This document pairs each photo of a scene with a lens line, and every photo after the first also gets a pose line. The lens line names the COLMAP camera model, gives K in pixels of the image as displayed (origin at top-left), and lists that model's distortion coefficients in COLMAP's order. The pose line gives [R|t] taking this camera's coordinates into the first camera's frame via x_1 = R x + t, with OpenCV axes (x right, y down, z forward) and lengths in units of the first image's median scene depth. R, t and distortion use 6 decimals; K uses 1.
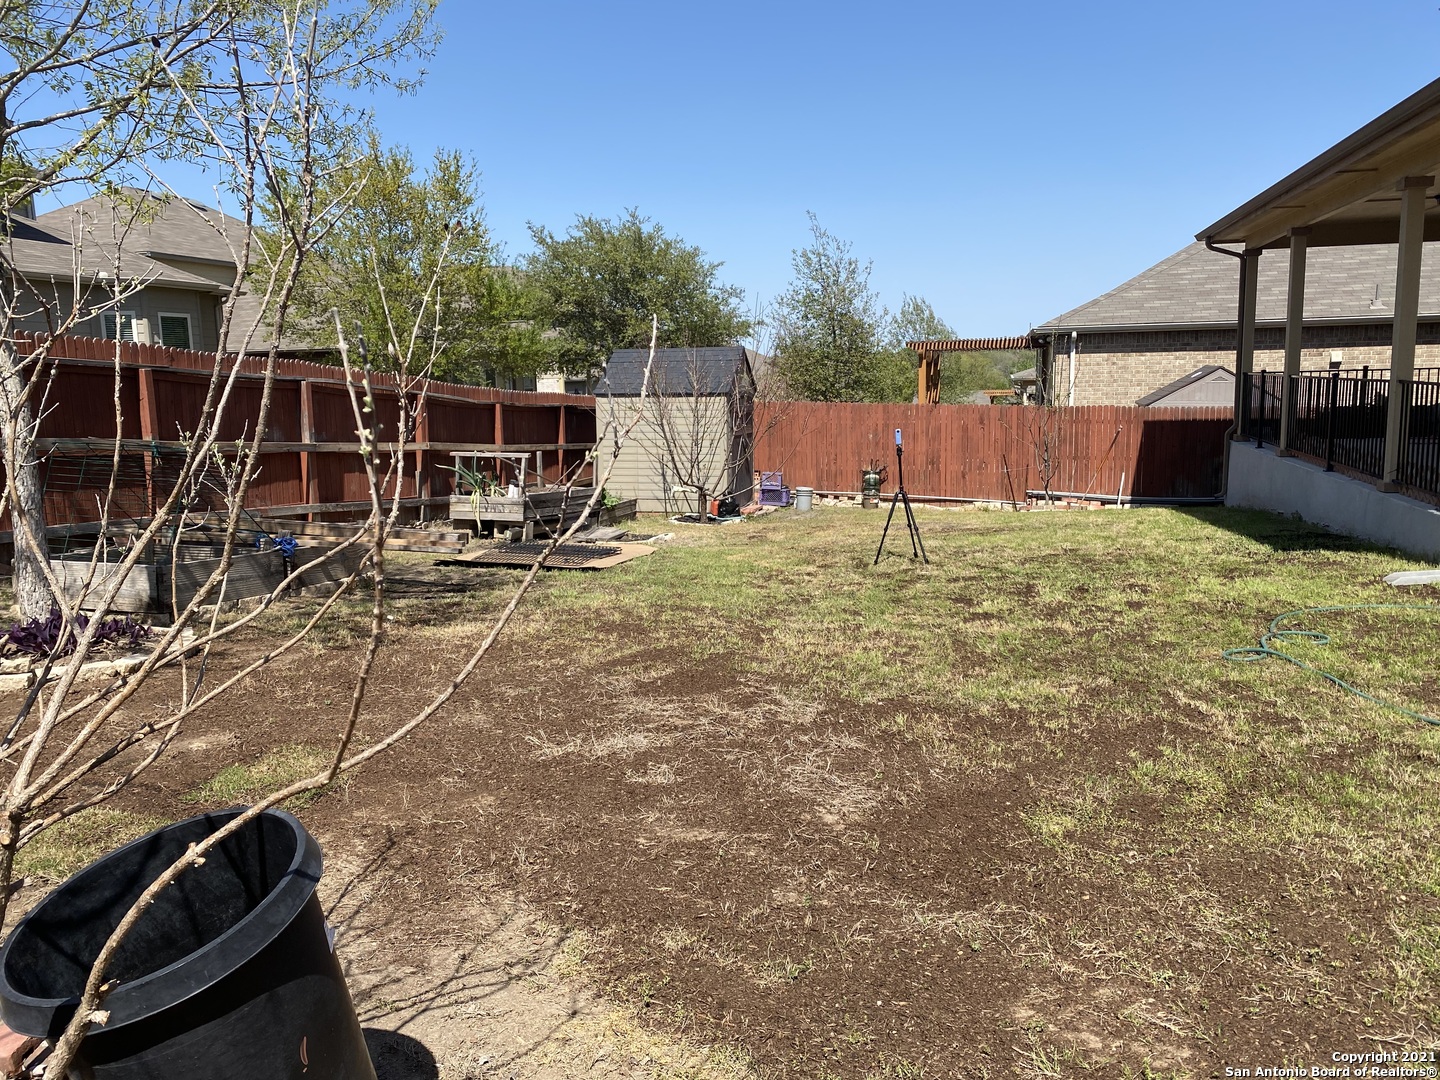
lens RADIAL K [[1095.7, 0, 706.5], [0, 1095.7, 547.1], [0, 0, 1]] dist [0.024150, -0.013799]
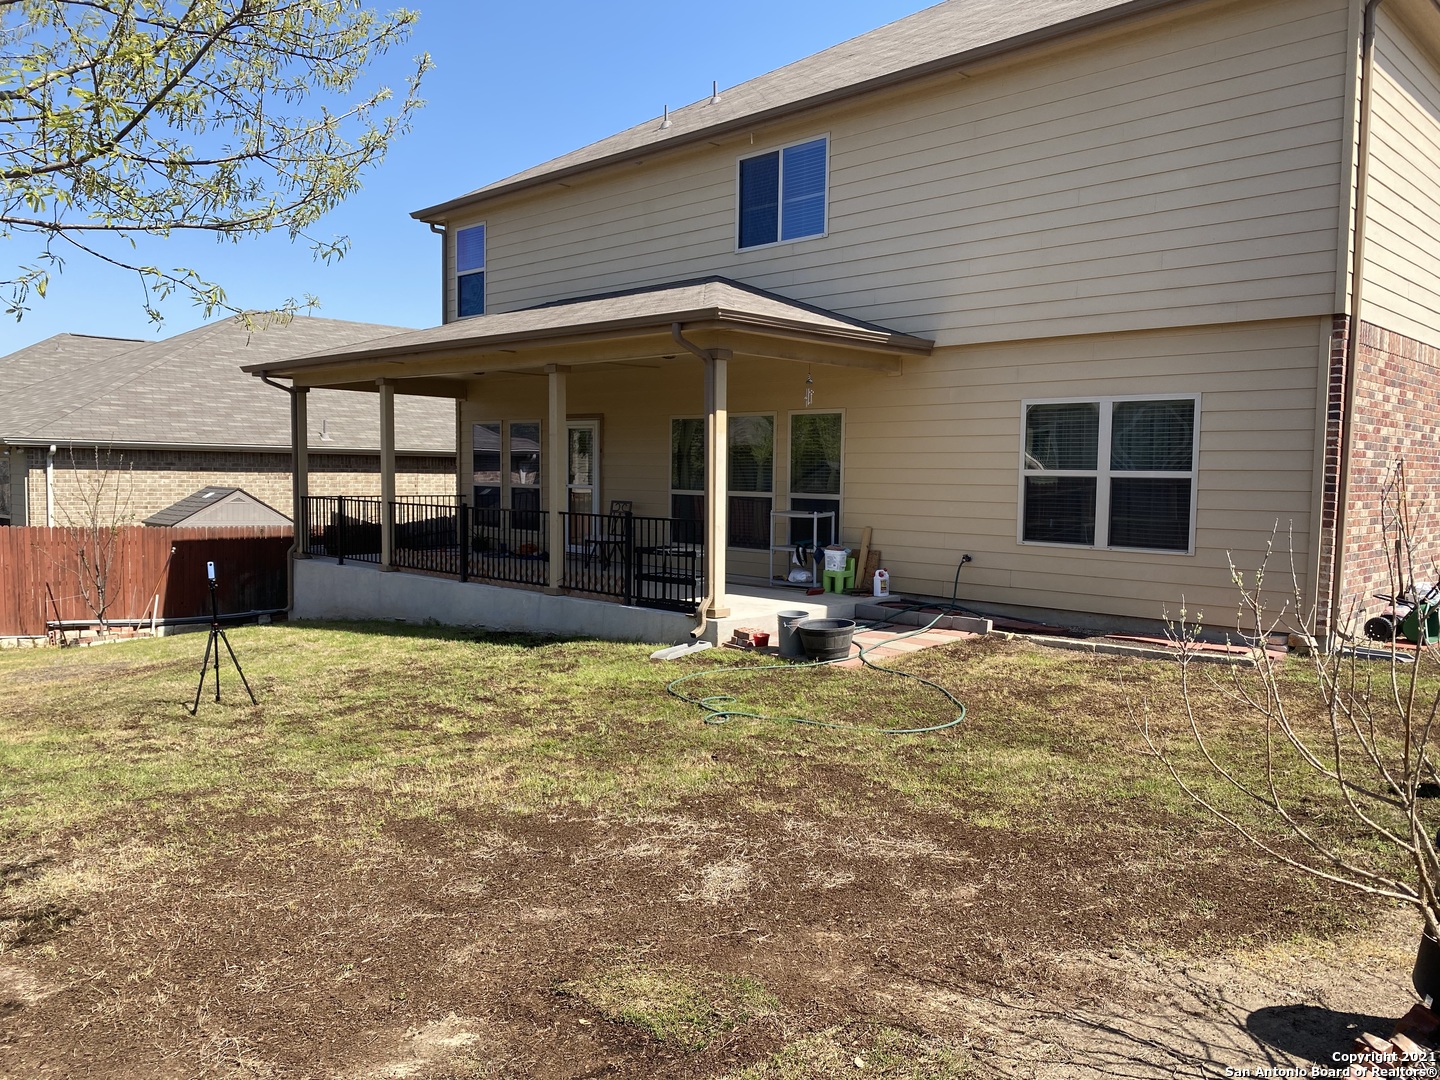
lens RADIAL K [[1095.7, 0, 708.4], [0, 1095.7, 536.2], [0, 0, 1]] dist [0.024150, -0.013799]
pose [[0.487324, -0.022549, 0.872930, -0.222197], [0.115433, 0.992557, -0.038803, -0.024330], [-0.865558, 0.119675, 0.486300, 0.099156]]
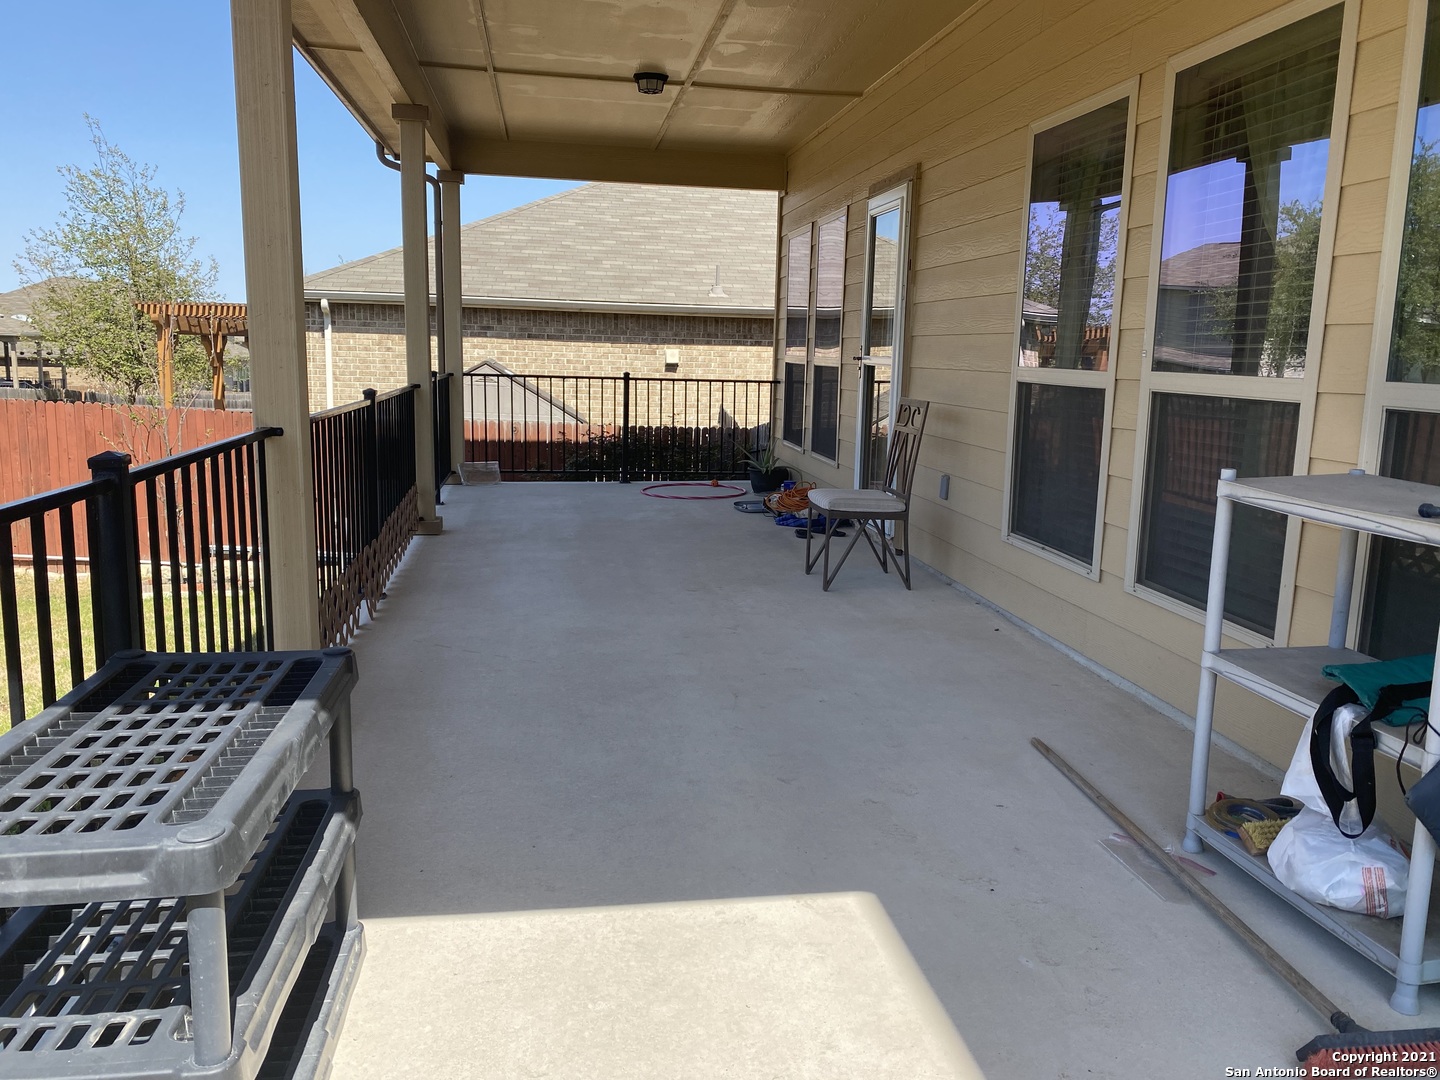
lens RADIAL K [[1095.7, 0, 724.7], [0, 1095.7, 538.1], [0, 0, 1]] dist [0.024150, -0.013799]
pose [[0.912465, -0.018432, 0.408740, 0.306640], [0.015227, 0.999823, 0.011095, -0.057623], [-0.408872, -0.003900, 0.912584, 0.308695]]
